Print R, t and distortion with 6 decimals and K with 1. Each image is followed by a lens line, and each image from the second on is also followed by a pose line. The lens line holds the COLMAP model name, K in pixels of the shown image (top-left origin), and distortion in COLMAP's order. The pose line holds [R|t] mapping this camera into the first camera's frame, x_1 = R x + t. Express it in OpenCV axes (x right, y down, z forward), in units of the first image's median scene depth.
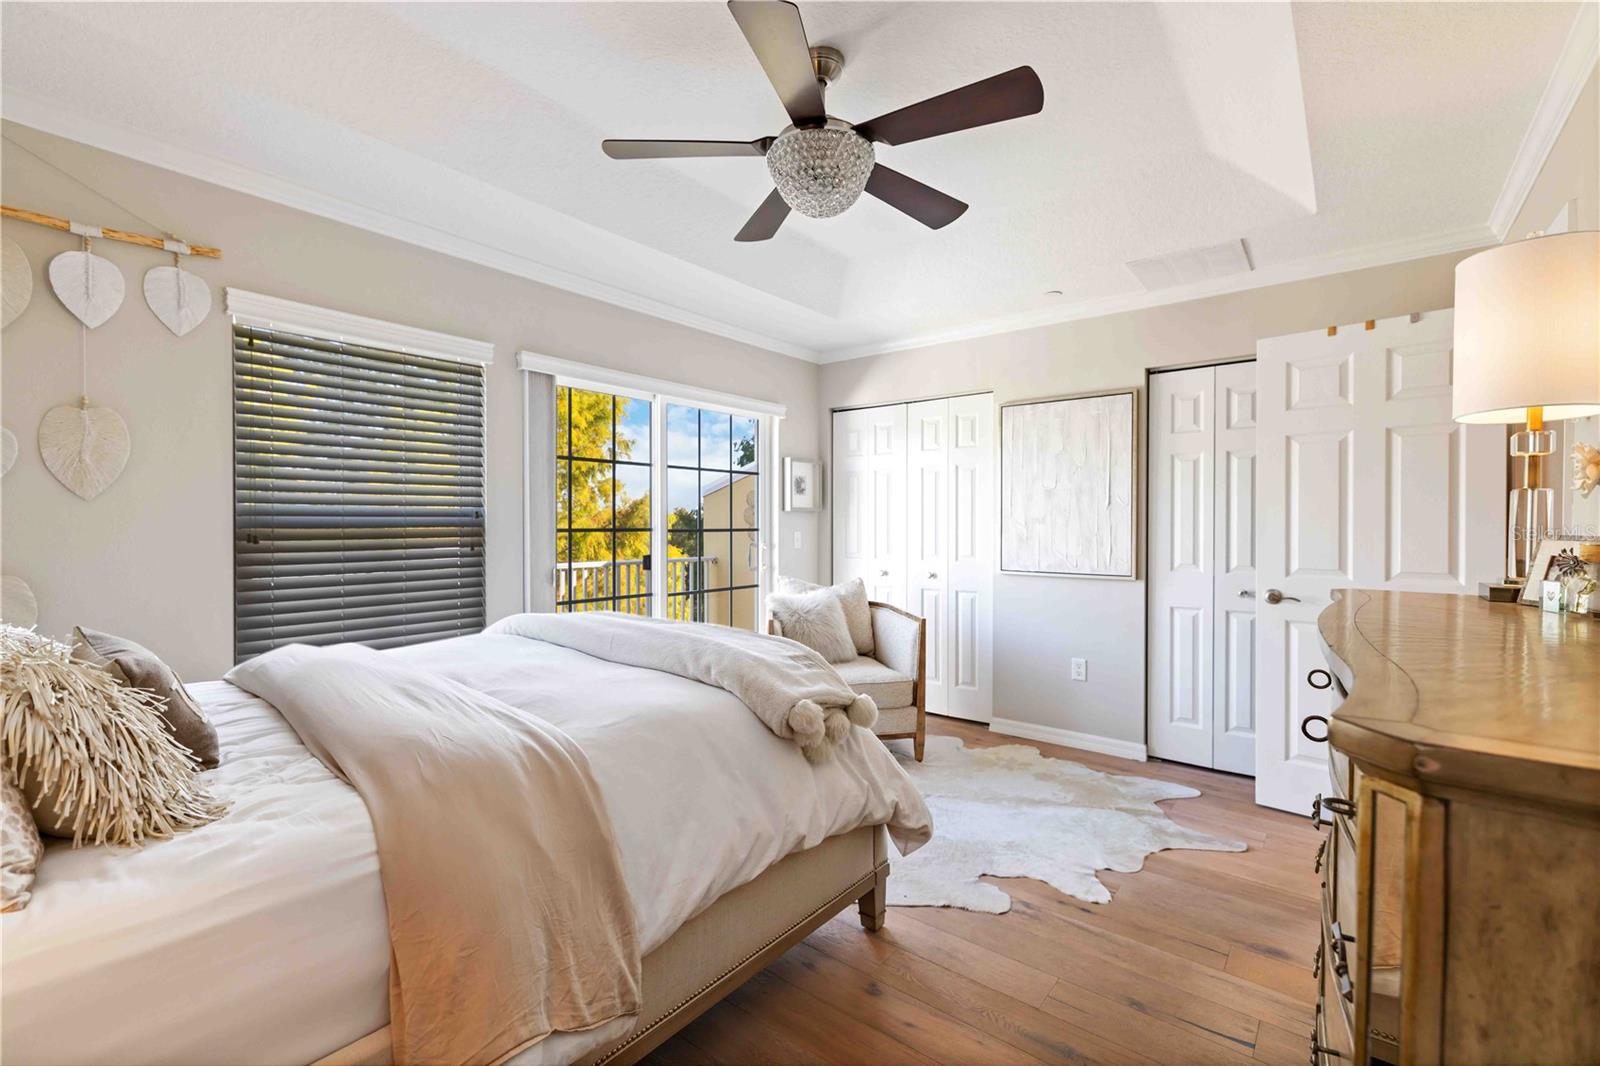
lens RADIAL K [[741.6, 0, 799.5], [0, 741.6, 523.2], [0, 0, 1]] dist [-0.000647, 0.002011]
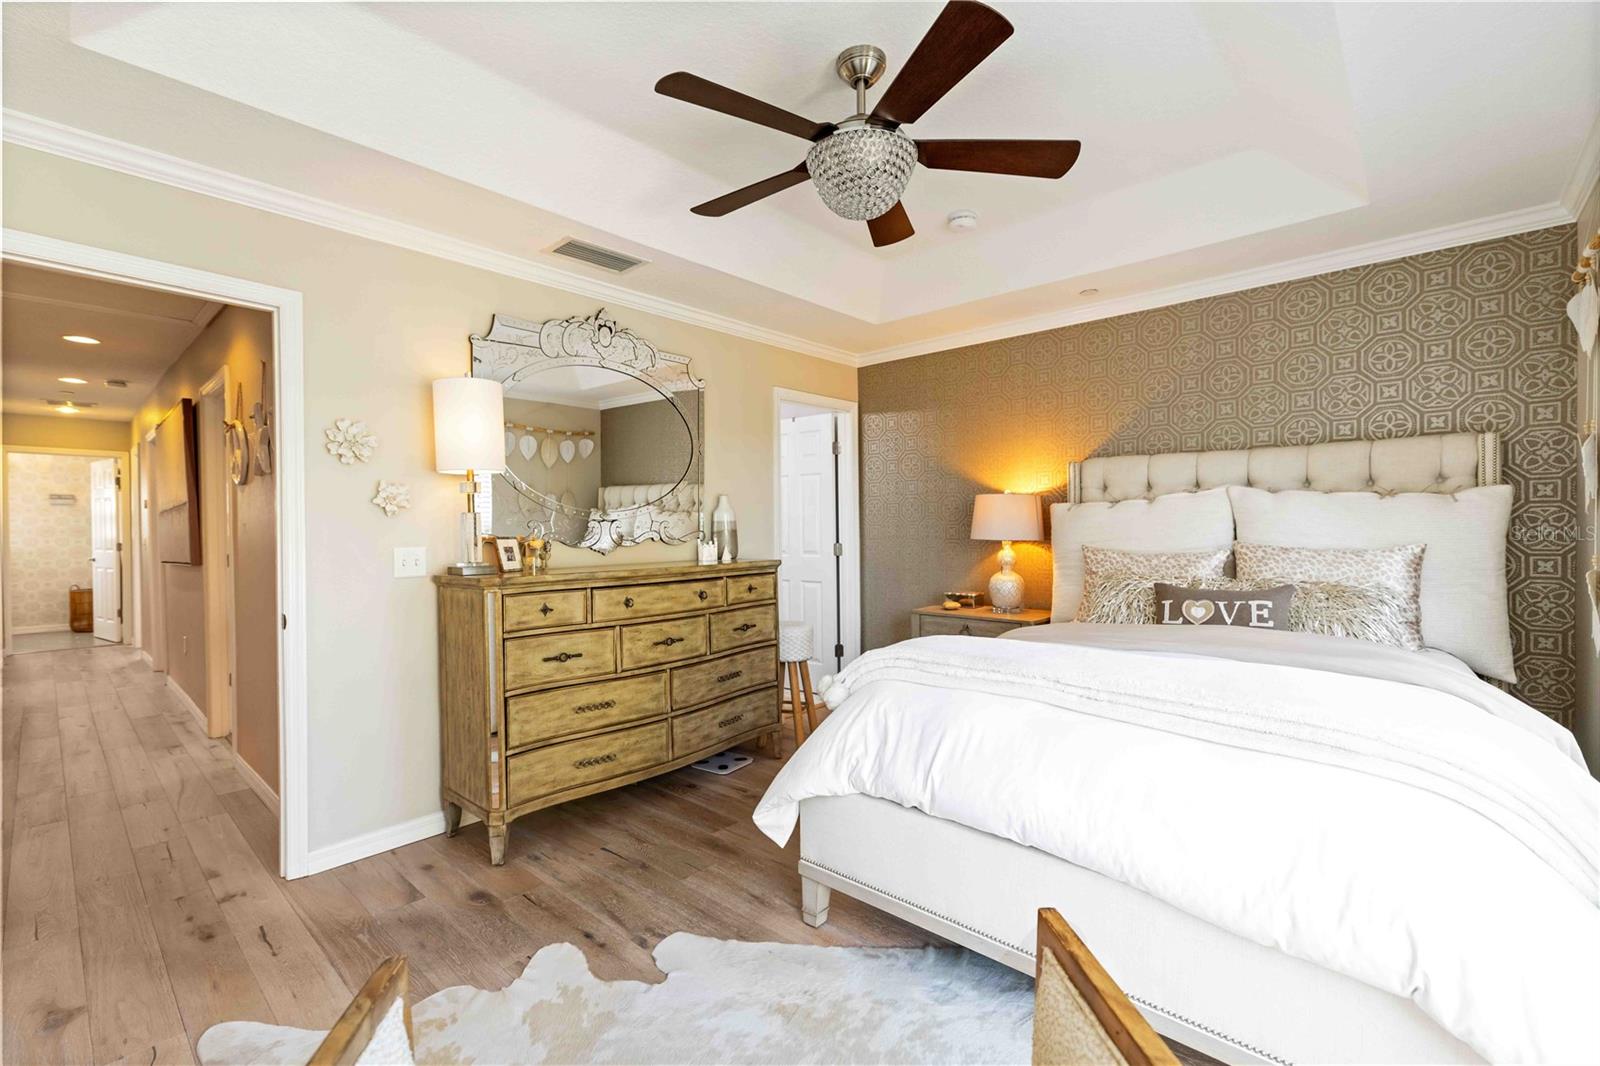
lens RADIAL K [[741.6, 0, 799.5], [0, 741.6, 523.2], [0, 0, 1]] dist [-0.000647, 0.002011]
pose [[-0.998138, 0.005761, 0.060728, 0.056224], [0.005983, 0.999976, 0.003474, -0.004187], [-0.060706, 0.003831, -0.998148, 1.923142]]
